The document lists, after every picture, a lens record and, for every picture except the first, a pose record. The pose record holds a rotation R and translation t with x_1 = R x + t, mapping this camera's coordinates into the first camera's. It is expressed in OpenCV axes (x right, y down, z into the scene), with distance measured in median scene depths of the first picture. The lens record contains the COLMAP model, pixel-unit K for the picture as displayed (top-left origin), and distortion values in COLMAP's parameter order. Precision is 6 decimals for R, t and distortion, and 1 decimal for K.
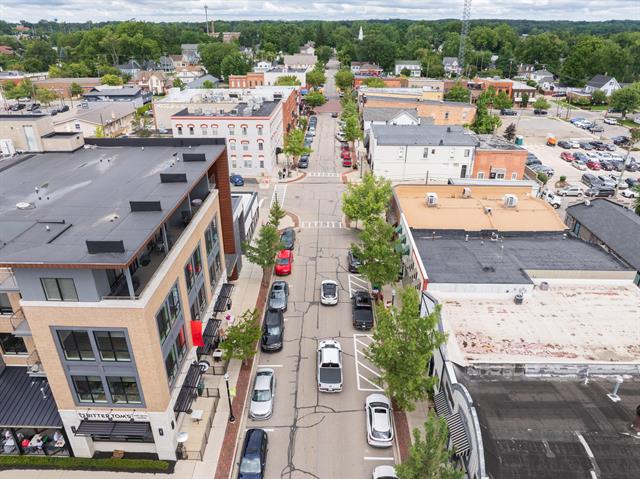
lens RADIAL K [[452.0, 0, 320.0], [0, 452.0, 239.5], [0, 0, 1]] dist [-0.052353, 0.038670]
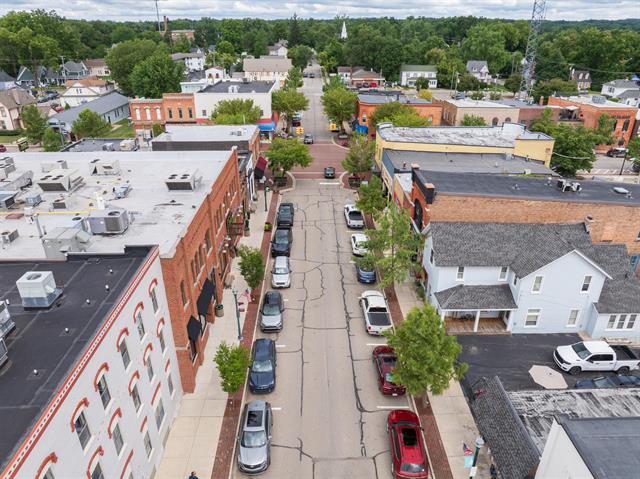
lens RADIAL K [[451.4, 0, 320.0], [0, 451.4, 239.5], [0, 0, 1]] dist [-0.031148, 0.004891]
pose [[0.998562, -0.023041, 0.048415, -0.001514], [0.023099, 0.999733, -0.000647, -0.124717], [-0.048387, 0.001764, 0.998827, 0.292767]]
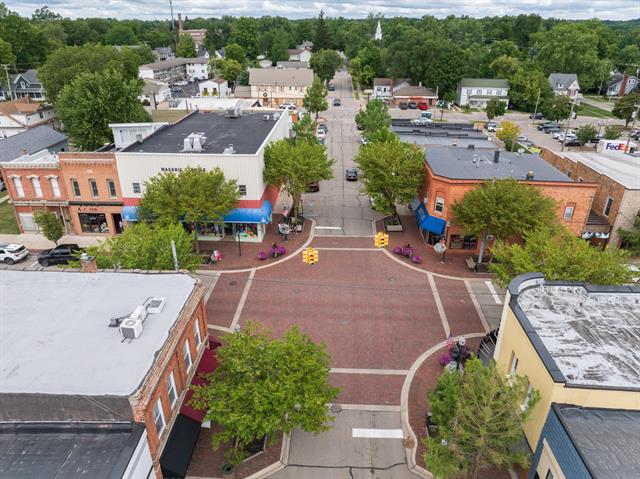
lens RADIAL K [[452.0, 0, 320.0], [0, 452.0, 239.5], [0, 0, 1]] dist [-0.052353, 0.038670]
pose [[0.999985, 0.003977, -0.003878, 0.004880], [-0.003977, 0.999992, 0.000047, -0.207010], [0.003878, -0.000032, 0.999992, 0.465656]]
